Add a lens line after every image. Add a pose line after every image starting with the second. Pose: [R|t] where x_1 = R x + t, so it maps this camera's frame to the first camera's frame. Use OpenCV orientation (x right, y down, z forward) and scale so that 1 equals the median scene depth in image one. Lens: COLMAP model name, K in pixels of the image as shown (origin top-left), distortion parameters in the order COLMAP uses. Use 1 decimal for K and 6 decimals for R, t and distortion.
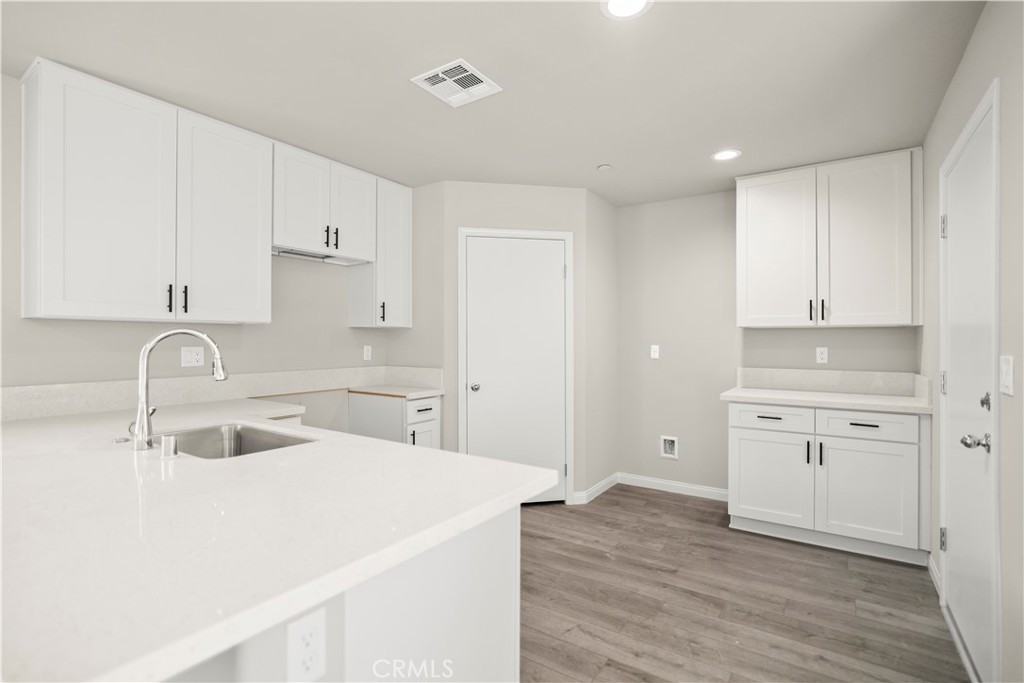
lens RADIAL K [[482.6, 0, 514.3], [0, 482.6, 340.4], [0, 0, 1]] dist [-0.006529, 0.000340]
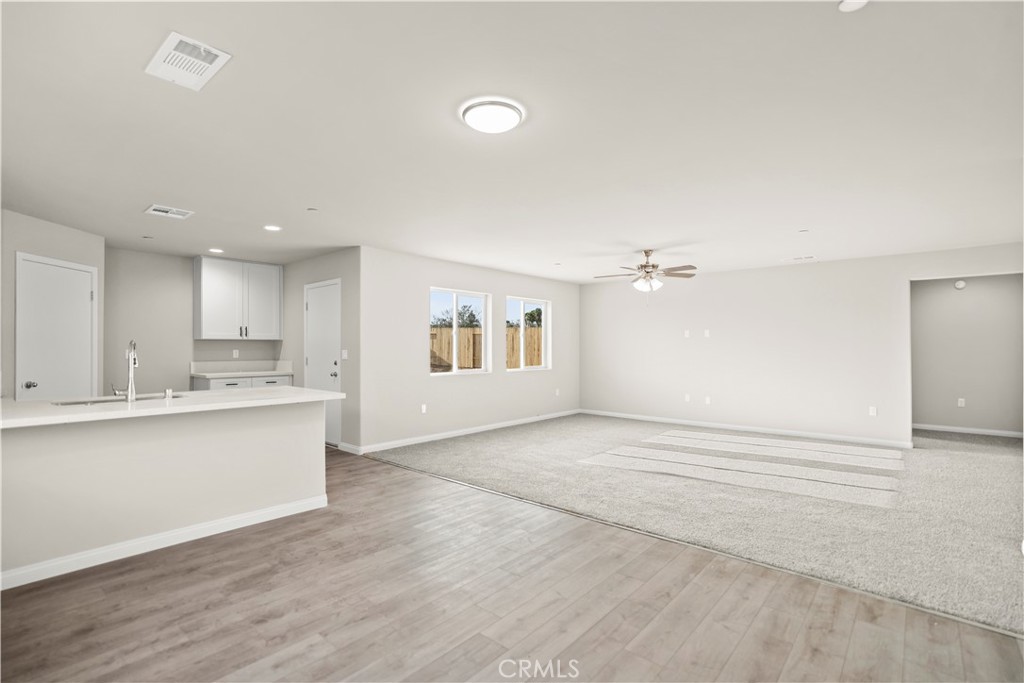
lens RADIAL K [[477.2, 0, 514.0], [0, 477.2, 342.7], [0, 0, 1]] dist [-0.018142, 0.007099]
pose [[0.116234, 0.006359, 0.993201, -1.174289], [-0.000119, 0.999980, -0.006388, -0.001860], [-0.993222, 0.000625, 0.116233, -0.367930]]
